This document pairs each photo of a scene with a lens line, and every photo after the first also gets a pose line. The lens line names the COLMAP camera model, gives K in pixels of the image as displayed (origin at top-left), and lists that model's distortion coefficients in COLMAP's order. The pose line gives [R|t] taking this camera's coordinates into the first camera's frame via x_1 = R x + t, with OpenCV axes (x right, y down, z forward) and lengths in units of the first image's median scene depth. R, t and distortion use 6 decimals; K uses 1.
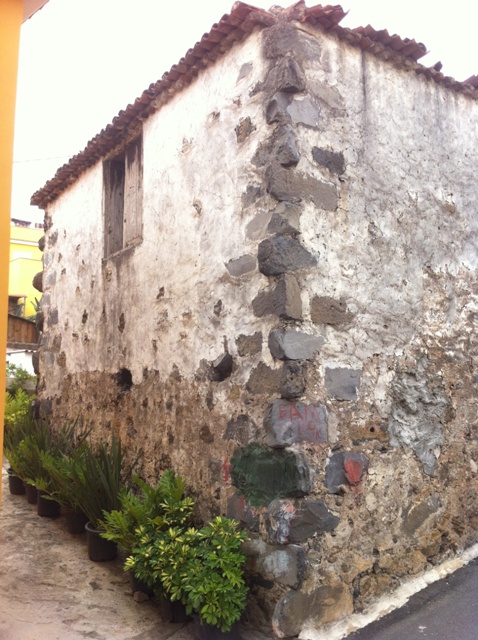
lens RADIAL K [[607.8, 0, 239.0], [0, 607.8, 320.0], [0, 0, 1]] dist [0.116050, -0.343981]
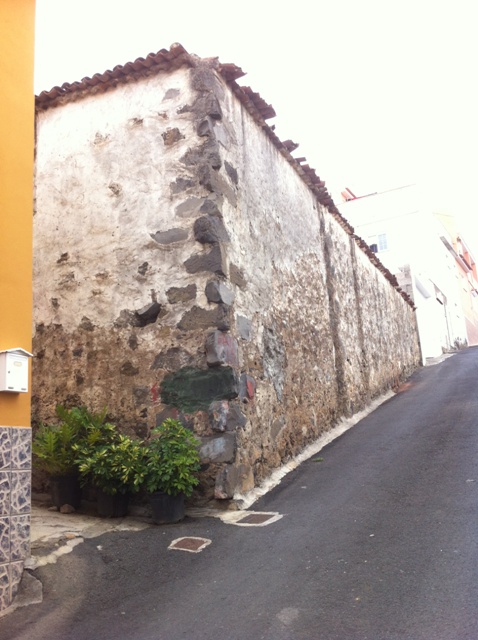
lens RADIAL K [[607.8, 0, 239.0], [0, 607.8, 320.0], [0, 0, 1]] dist [0.116050, -0.343981]
pose [[0.844436, 0.083616, 0.529090, -0.539694], [-0.032432, 0.993910, -0.105312, 0.218133], [-0.534674, 0.071770, 0.842005, -0.160677]]
